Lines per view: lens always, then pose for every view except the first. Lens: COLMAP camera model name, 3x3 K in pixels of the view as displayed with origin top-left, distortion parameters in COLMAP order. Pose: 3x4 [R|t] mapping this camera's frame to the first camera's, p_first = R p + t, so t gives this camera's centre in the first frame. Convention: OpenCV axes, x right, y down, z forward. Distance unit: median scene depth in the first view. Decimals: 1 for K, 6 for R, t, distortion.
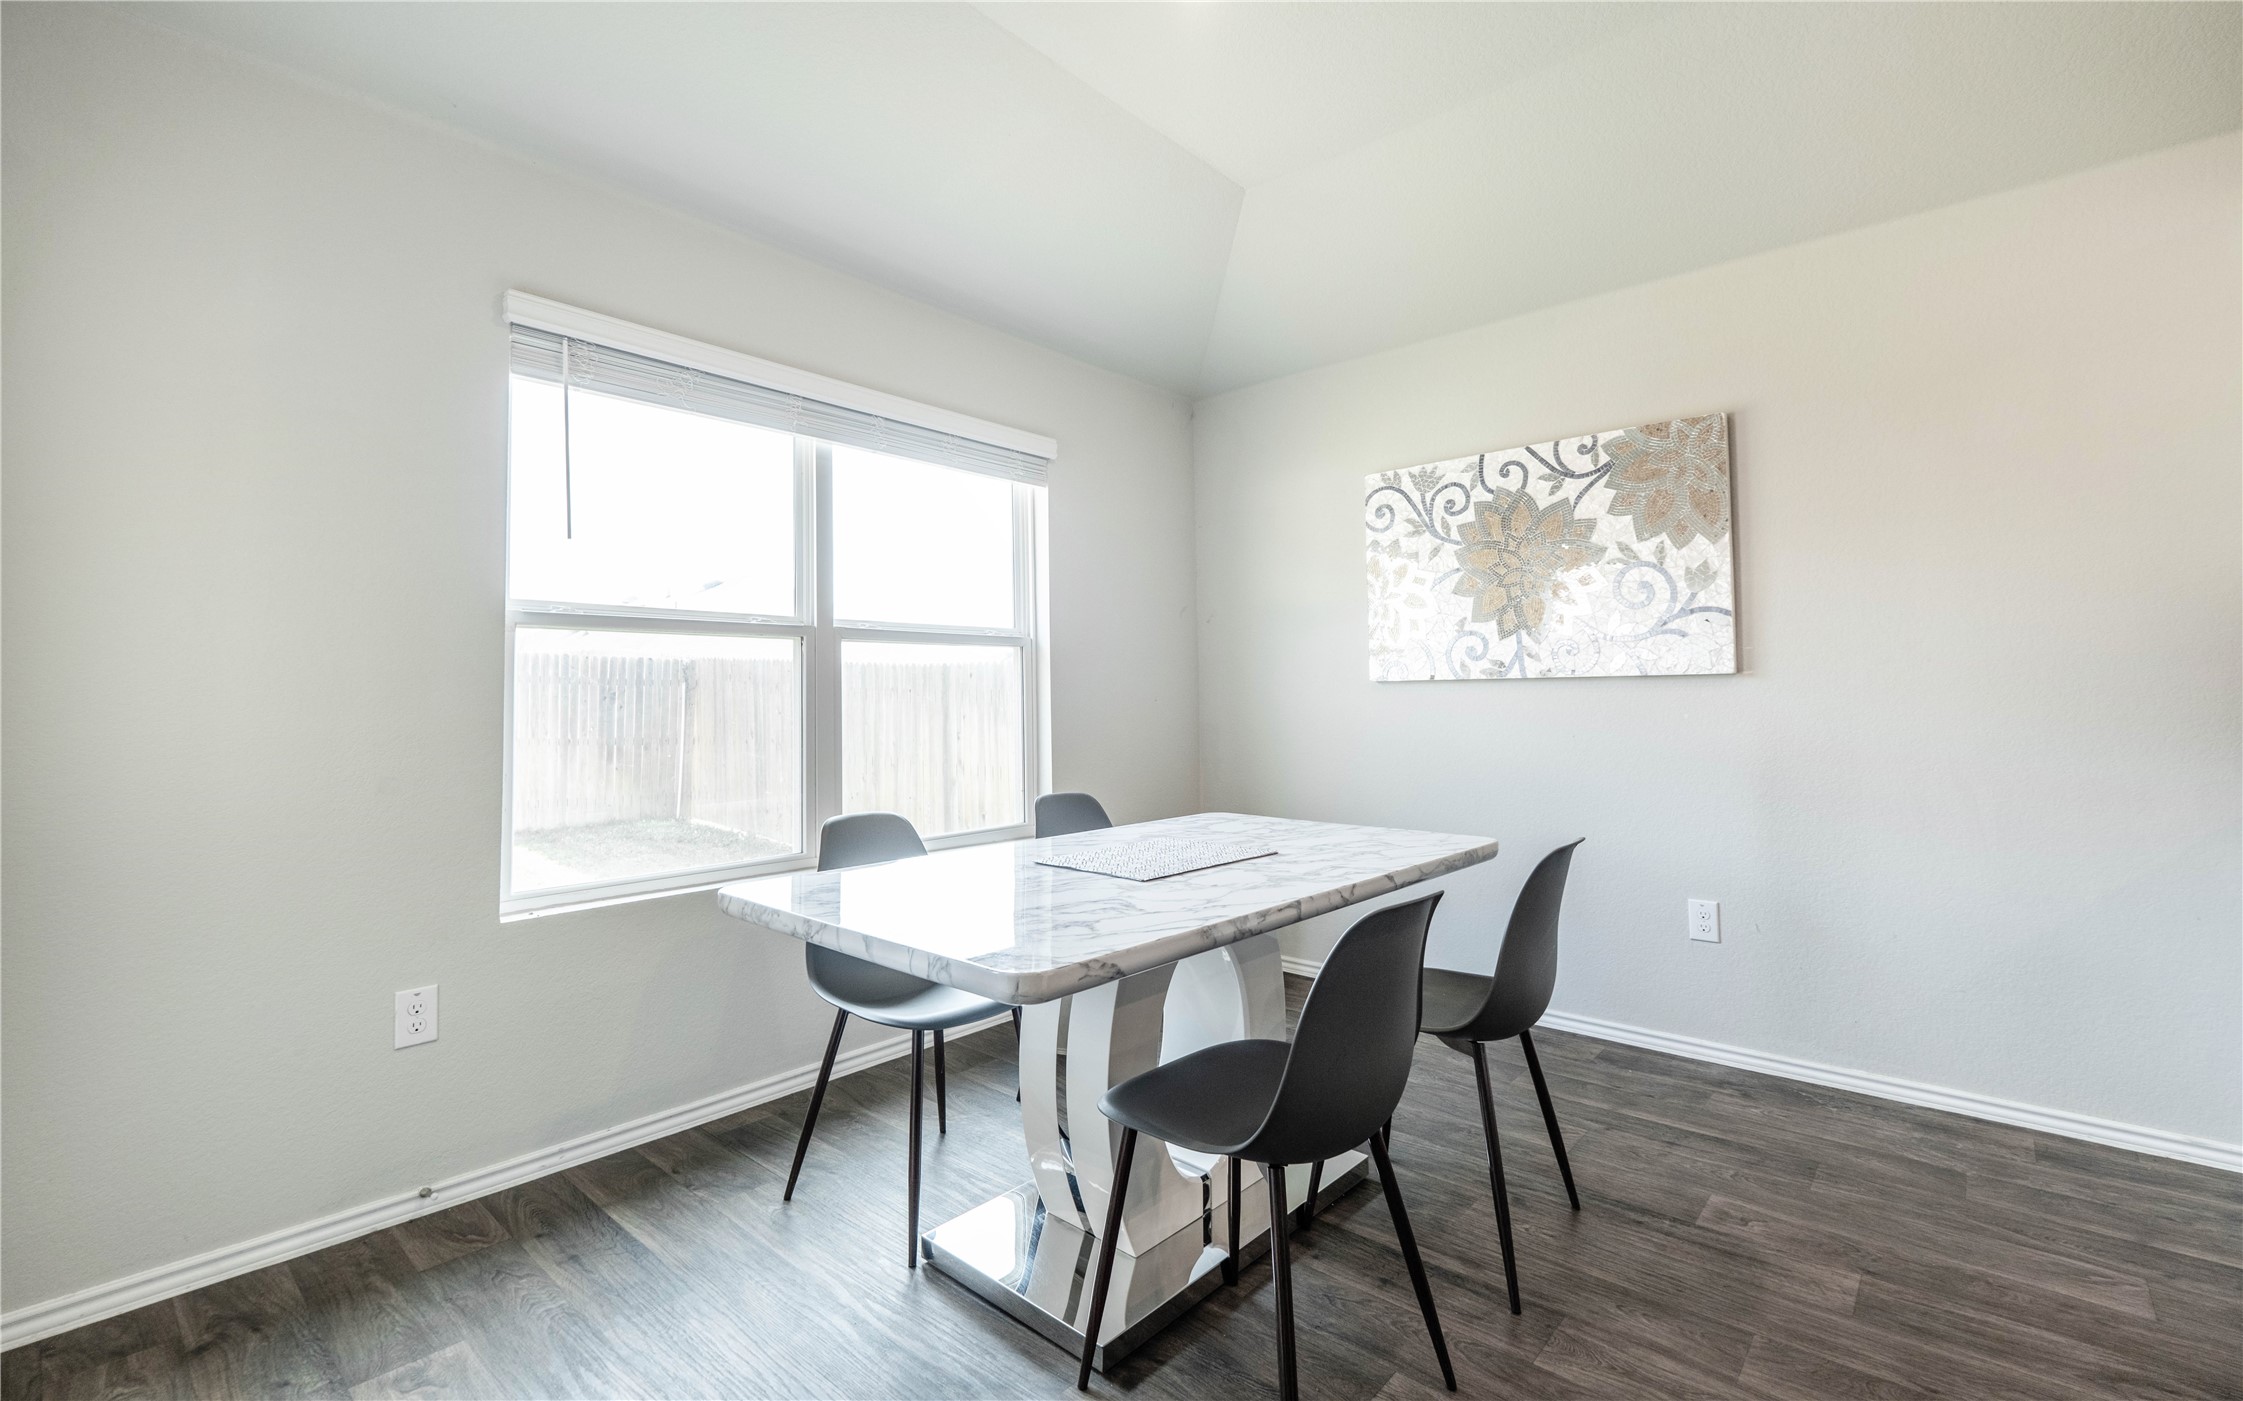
lens RADIAL K [[982.8, 0, 1114.6], [0, 982.8, 658.5], [0, 0, 1]] dist [0.001535, 0.000262]
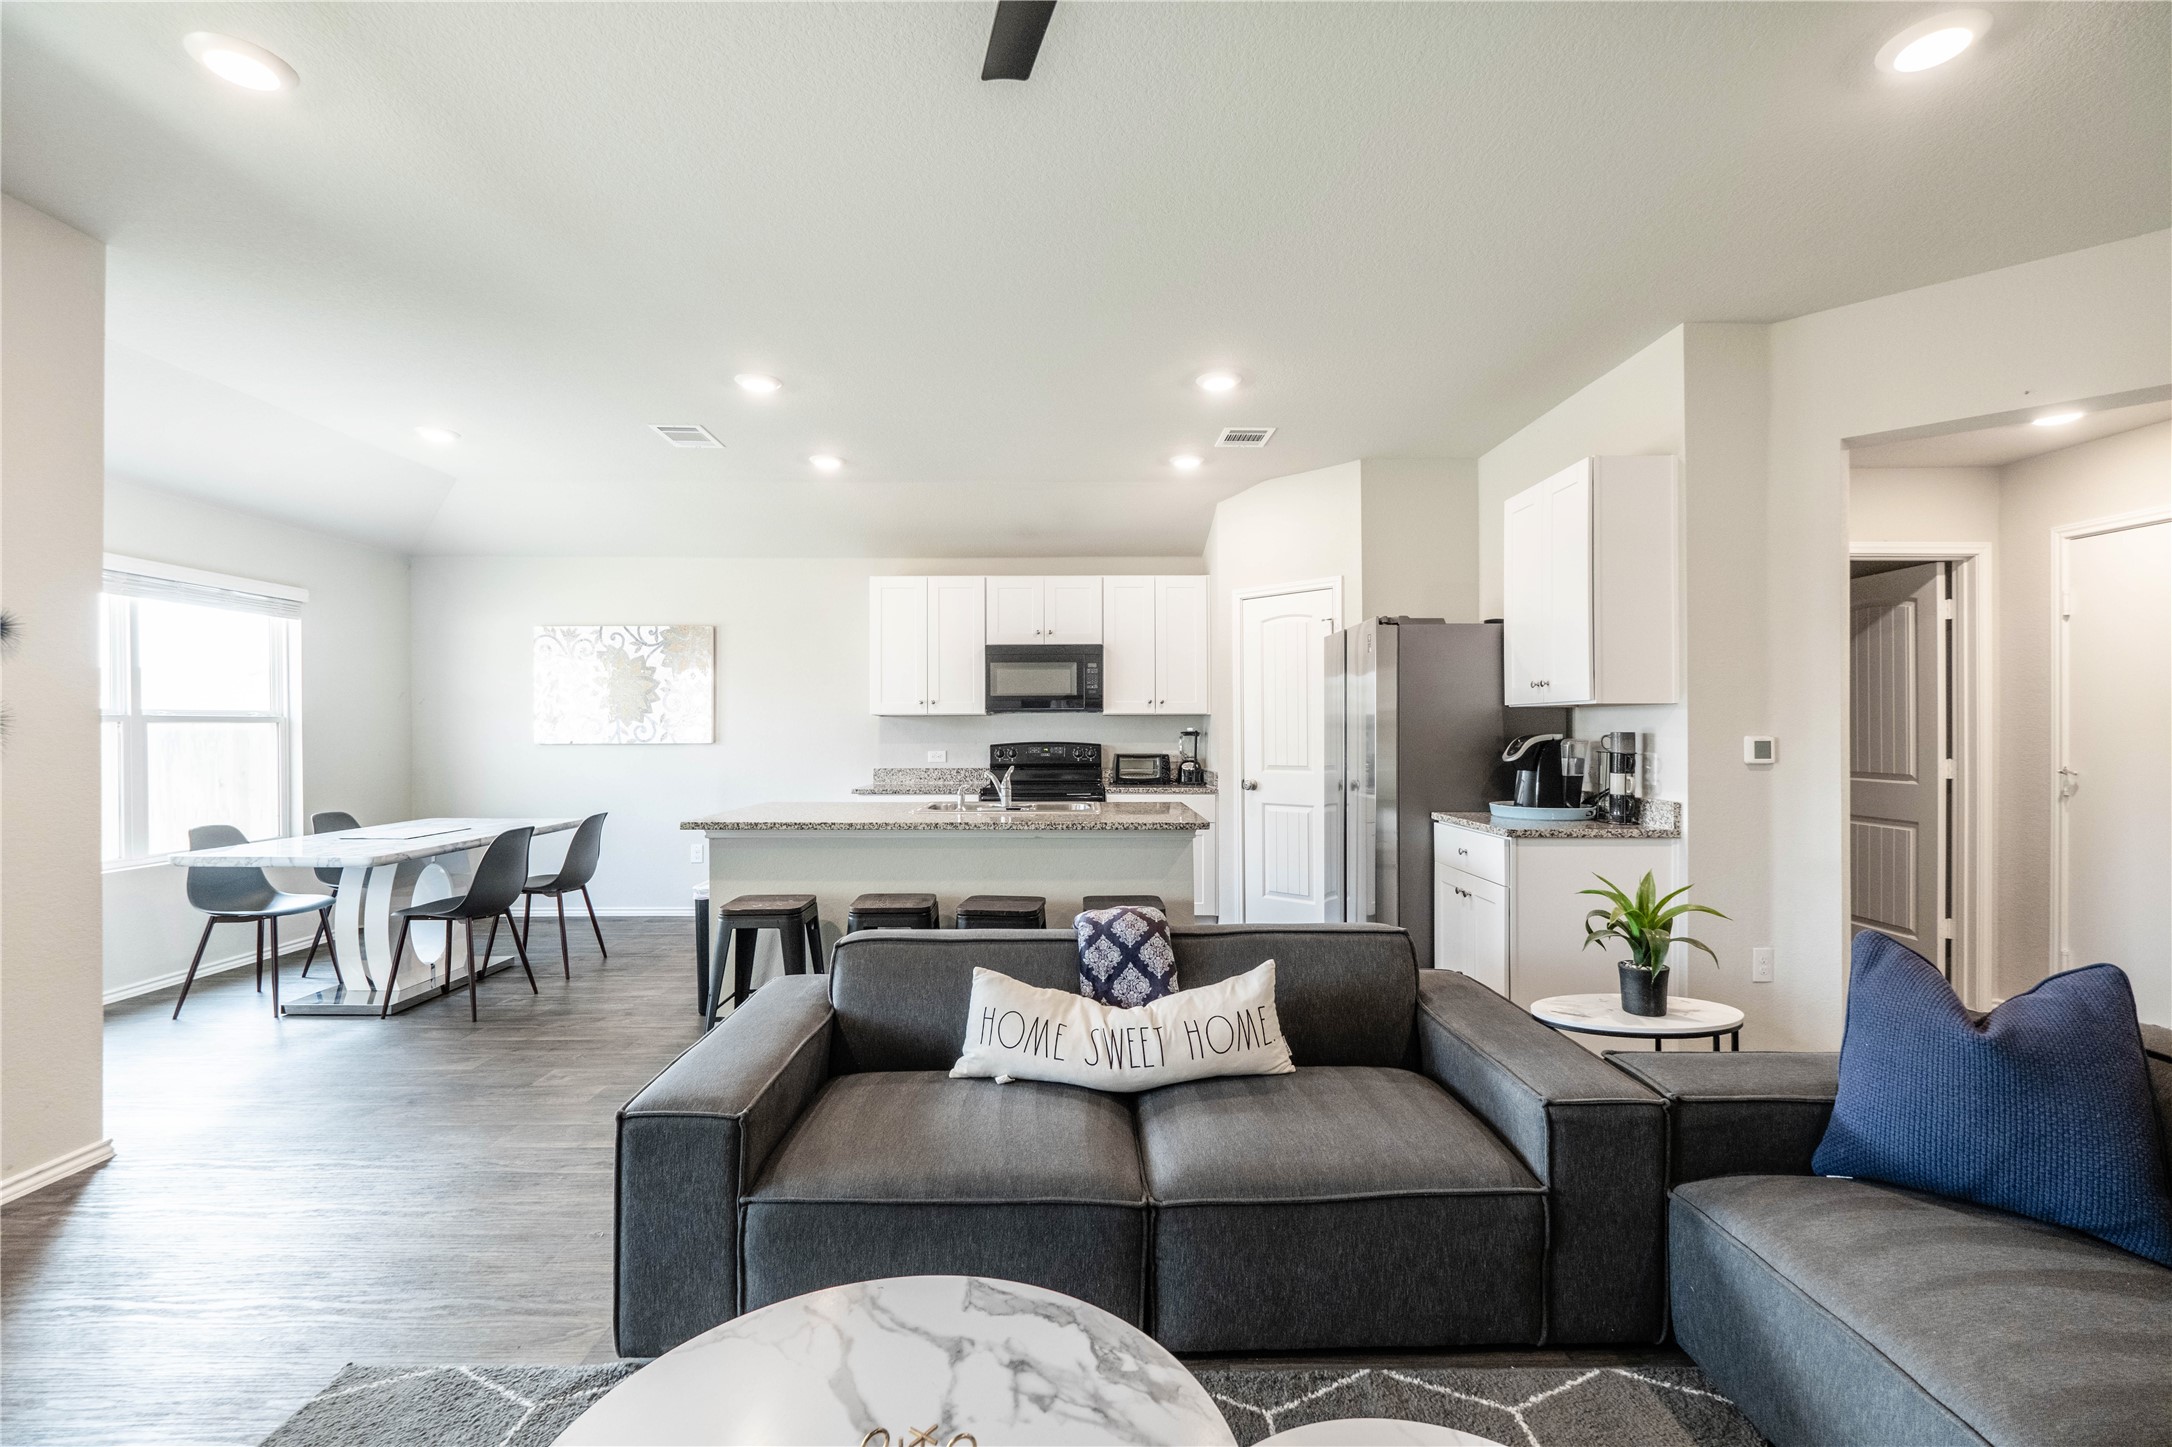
lens RADIAL K [[938.9, 0, 1084.3], [0, 938.9, 730.2], [0, 0, 1]] dist [0.003005, -0.000109]
pose [[0.742596, 0.005872, 0.669714, -0.162600], [-0.034003, 0.999003, 0.028944, -0.096078], [-0.668876, -0.044266, 0.742055, -1.061270]]
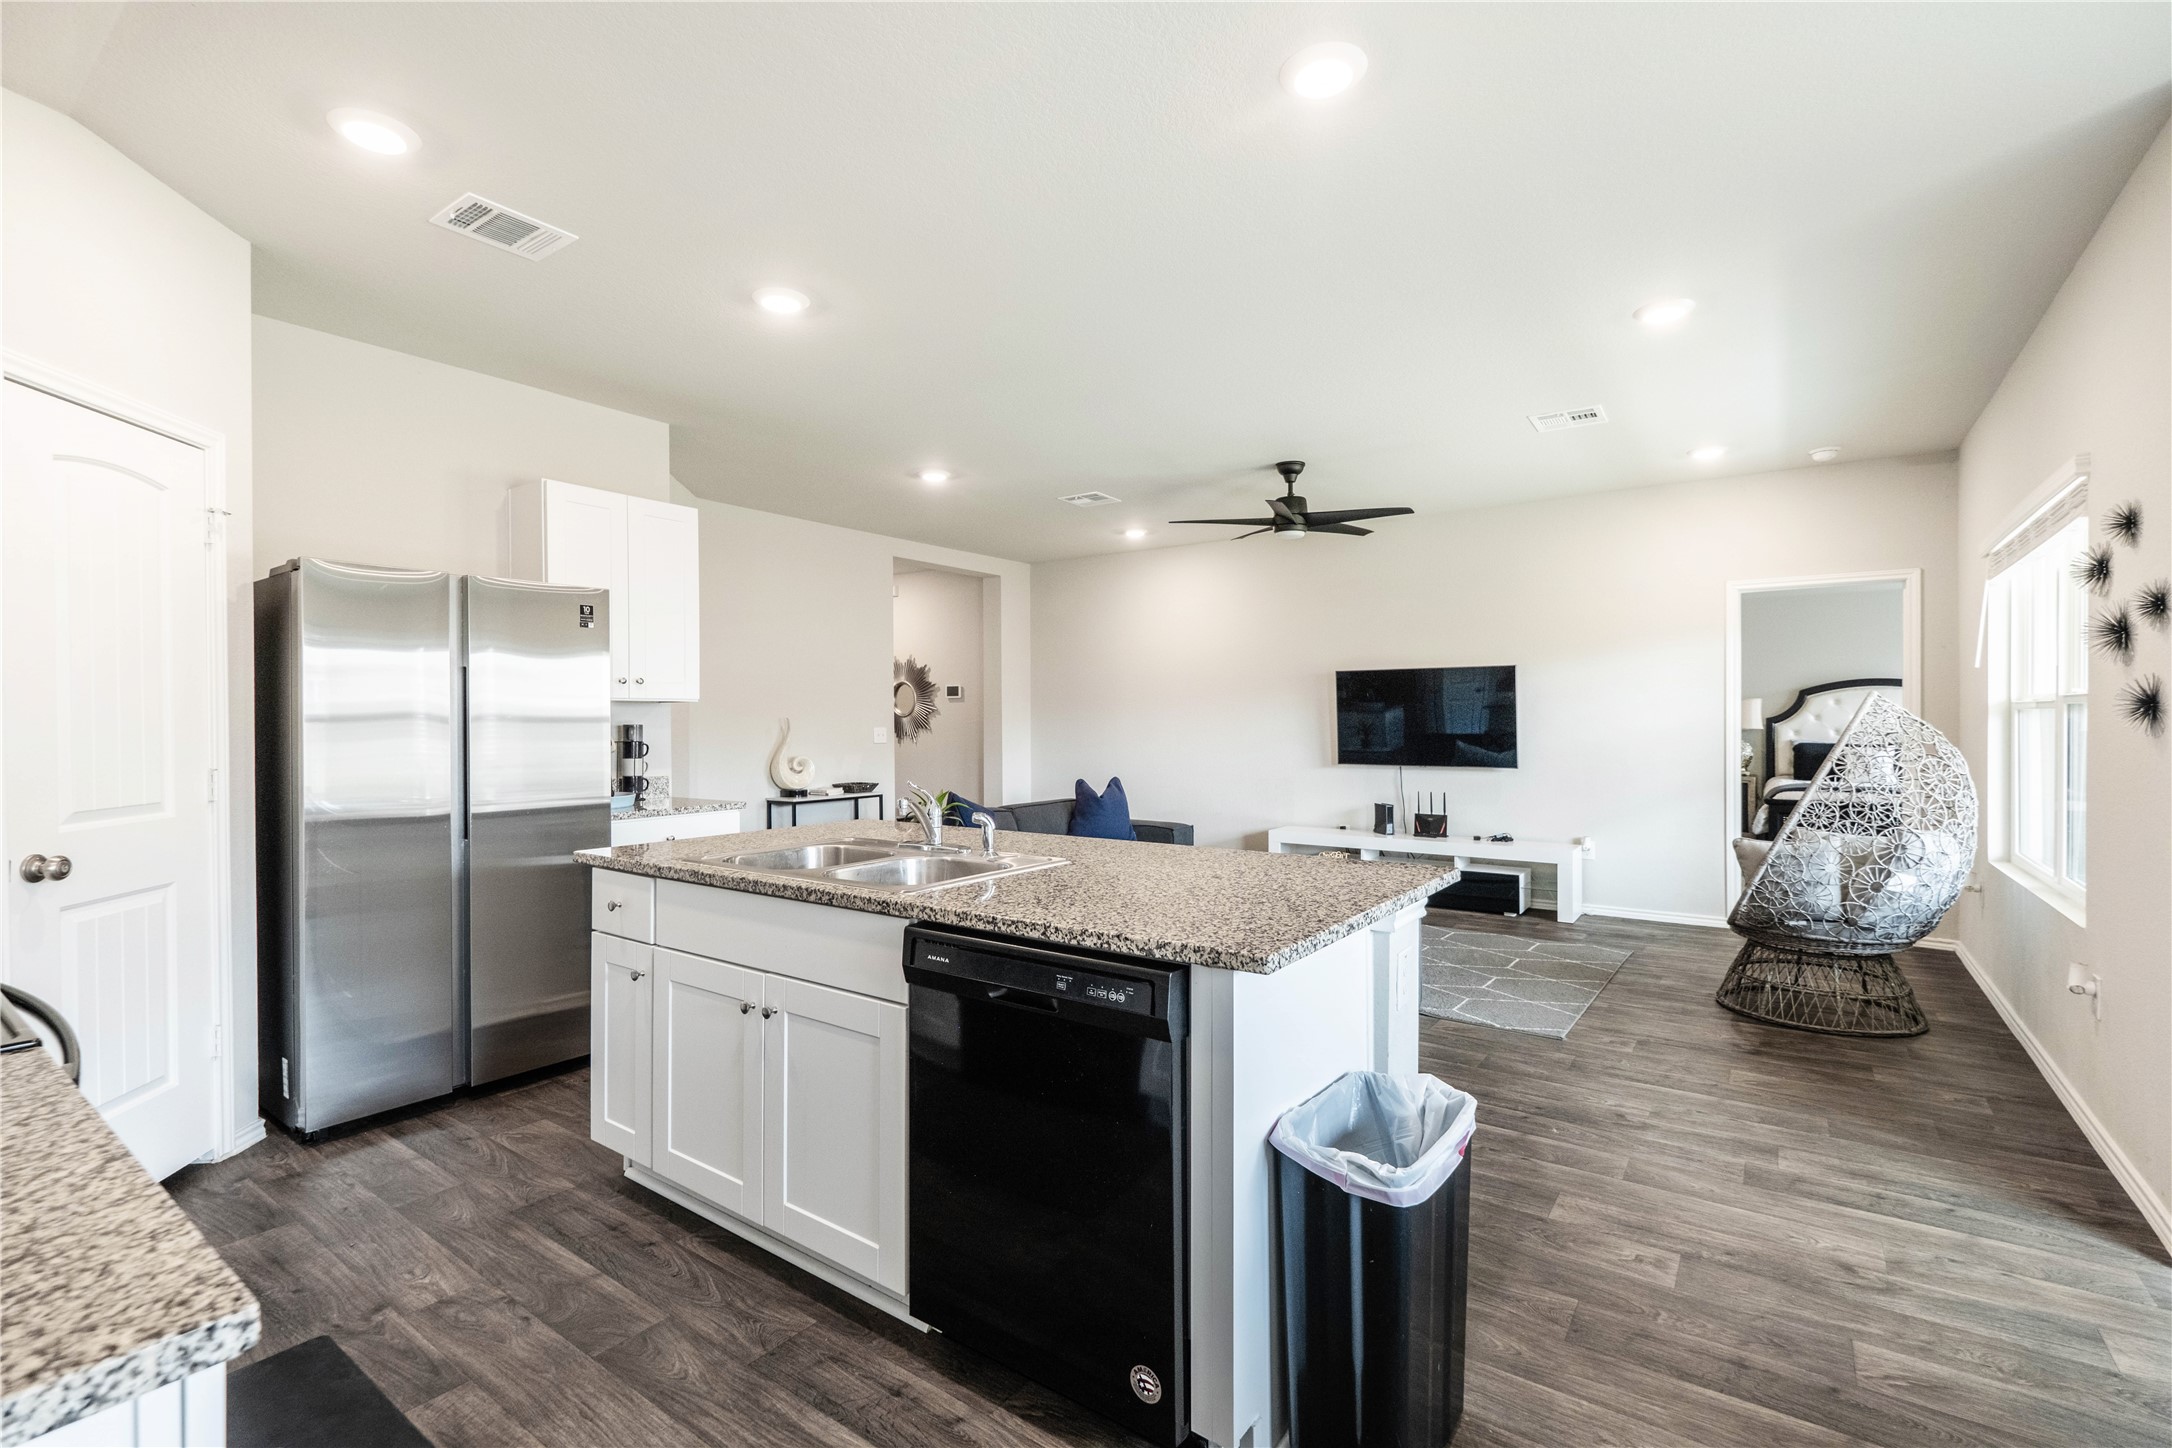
lens RADIAL K [[944.8, 0, 1092.8], [0, 944.8, 718.1], [0, 0, 1]] dist [0.001480, -0.005536]
pose [[-0.995355, 0.011586, -0.095572, 0.543980], [0.015884, 0.998891, -0.044333, -0.021582], [0.094953, -0.045645, -0.994435, 0.735853]]
